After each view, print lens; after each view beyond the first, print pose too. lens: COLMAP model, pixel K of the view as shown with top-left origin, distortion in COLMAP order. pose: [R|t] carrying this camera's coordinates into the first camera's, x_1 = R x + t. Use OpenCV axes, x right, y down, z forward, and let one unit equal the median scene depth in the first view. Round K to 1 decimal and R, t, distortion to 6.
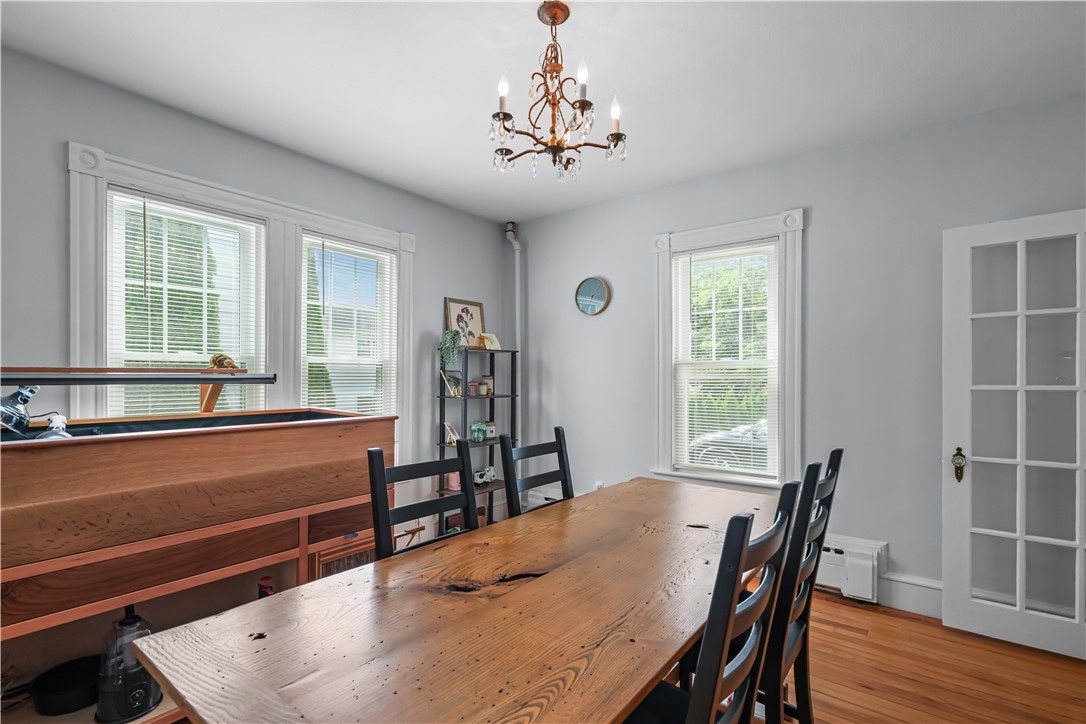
lens RADIAL K [[506.1, 0, 546.9], [0, 506.1, 372.0], [0, 0, 1]] dist [-0.002145, 0.000435]
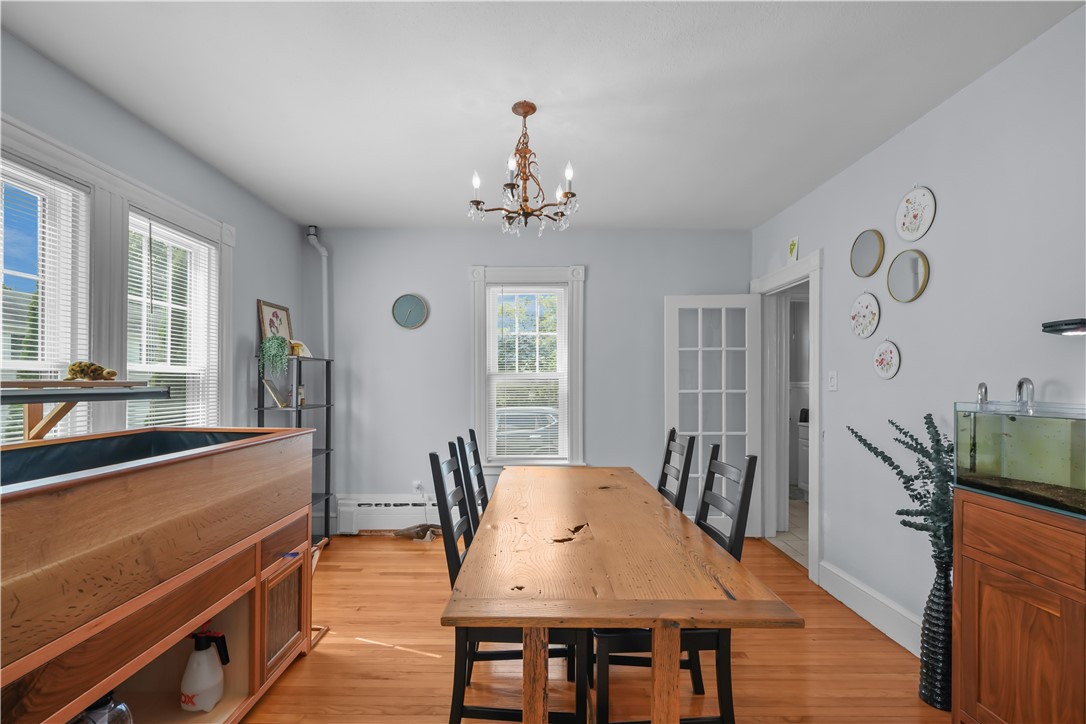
lens RADIAL K [[495.6, 0, 541.8], [0, 495.6, 378.7], [0, 0, 1]] dist [0.002222, -0.000348]
pose [[0.789915, 0.002095, 0.613212, -0.541562], [-0.003640, 0.999993, 0.001273, -0.012431], [-0.613205, -0.003238, 0.789917, -0.026857]]
